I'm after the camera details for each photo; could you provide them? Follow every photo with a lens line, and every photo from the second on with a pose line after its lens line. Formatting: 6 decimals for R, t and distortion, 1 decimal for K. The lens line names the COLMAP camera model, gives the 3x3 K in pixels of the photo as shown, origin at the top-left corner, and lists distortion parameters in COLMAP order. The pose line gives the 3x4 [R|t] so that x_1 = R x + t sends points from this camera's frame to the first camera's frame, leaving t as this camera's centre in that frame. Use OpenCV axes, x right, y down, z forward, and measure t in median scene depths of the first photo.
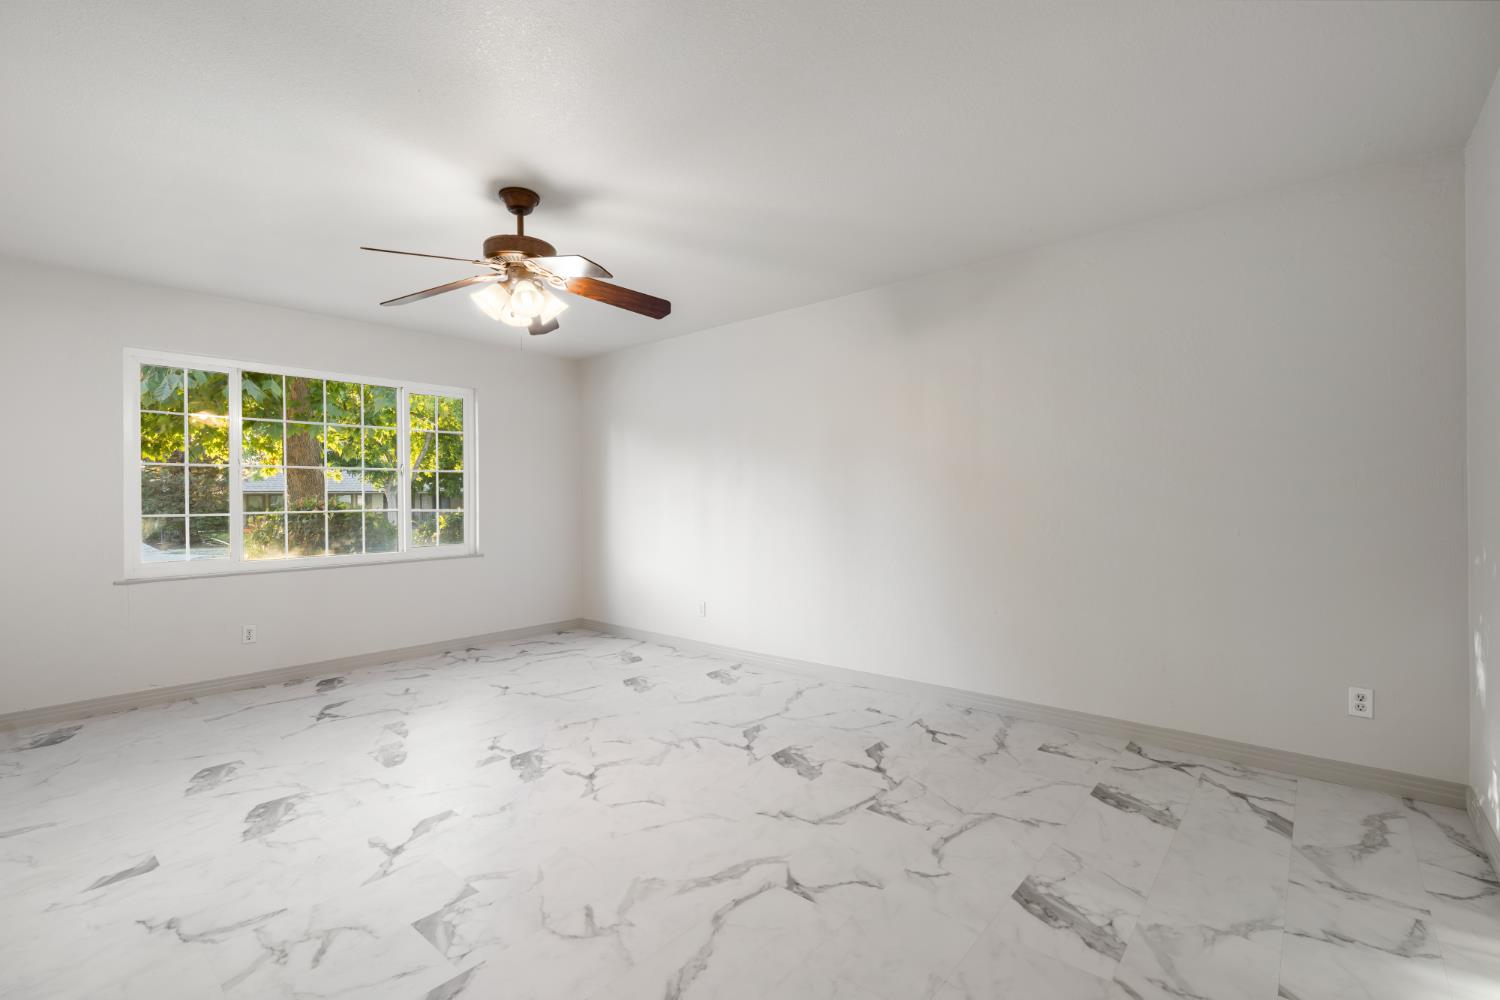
lens RADIAL K [[675.2, 0, 742.0], [0, 675.2, 495.3], [0, 0, 1]] dist [-0.001396, -0.000730]
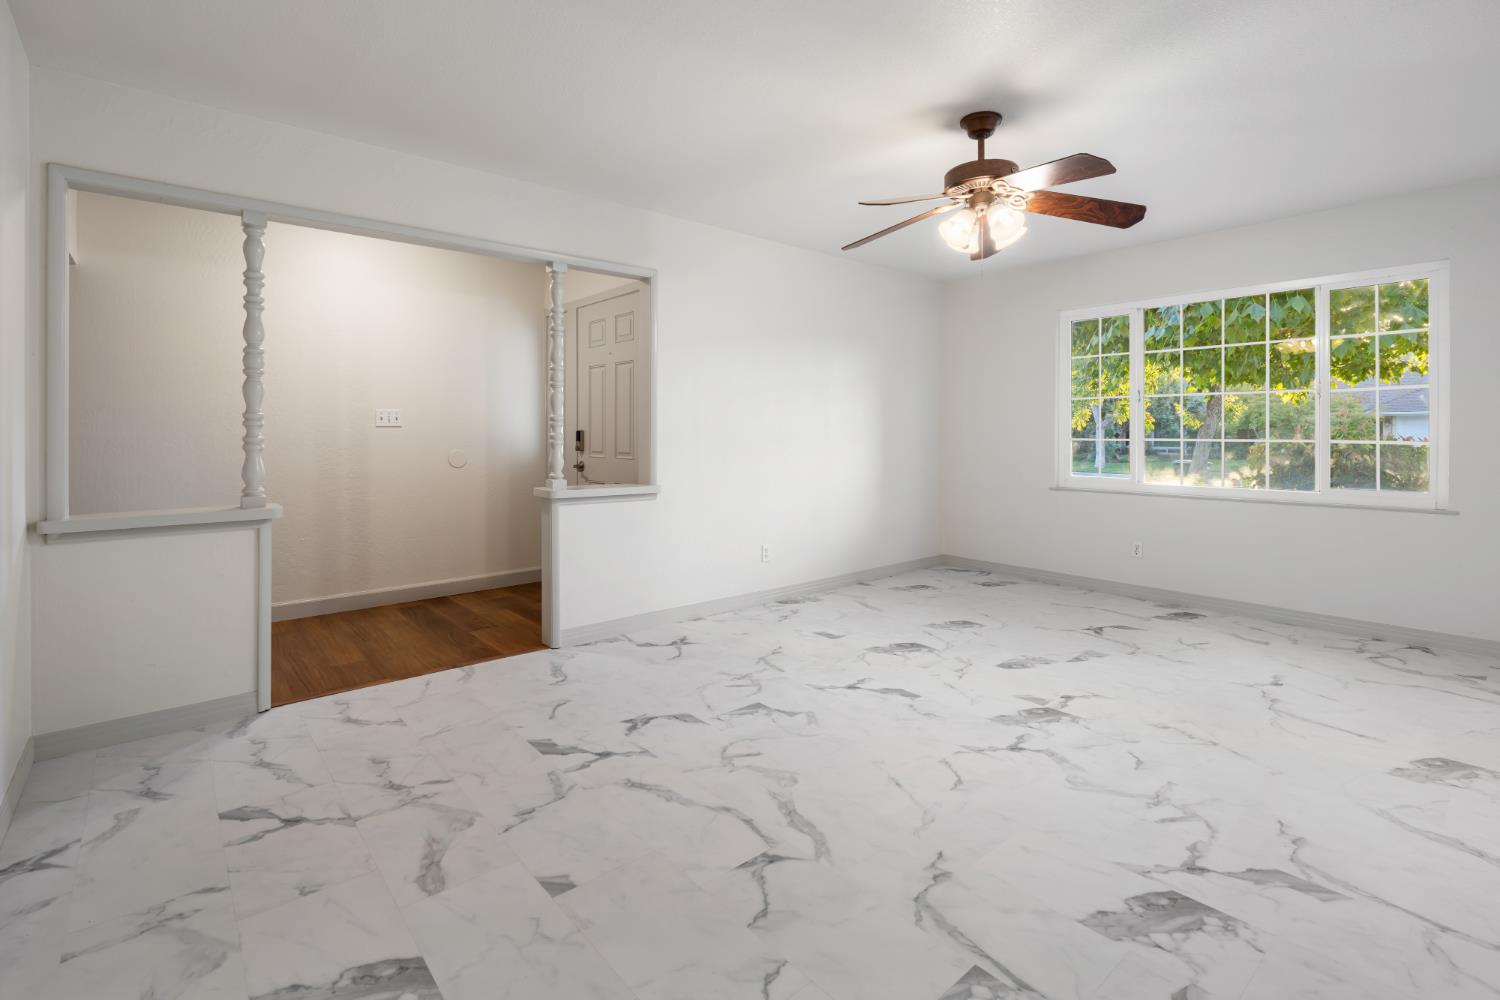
lens RADIAL K [[675.2, 0, 739.4], [0, 675.2, 475.0], [0, 0, 1]] dist [-0.001396, -0.000730]
pose [[-0.149867, 0.073366, -0.985980, 0.679866], [0.008625, 0.997302, 0.072897, -0.004454], [0.988669, 0.002420, -0.150096, 0.789825]]
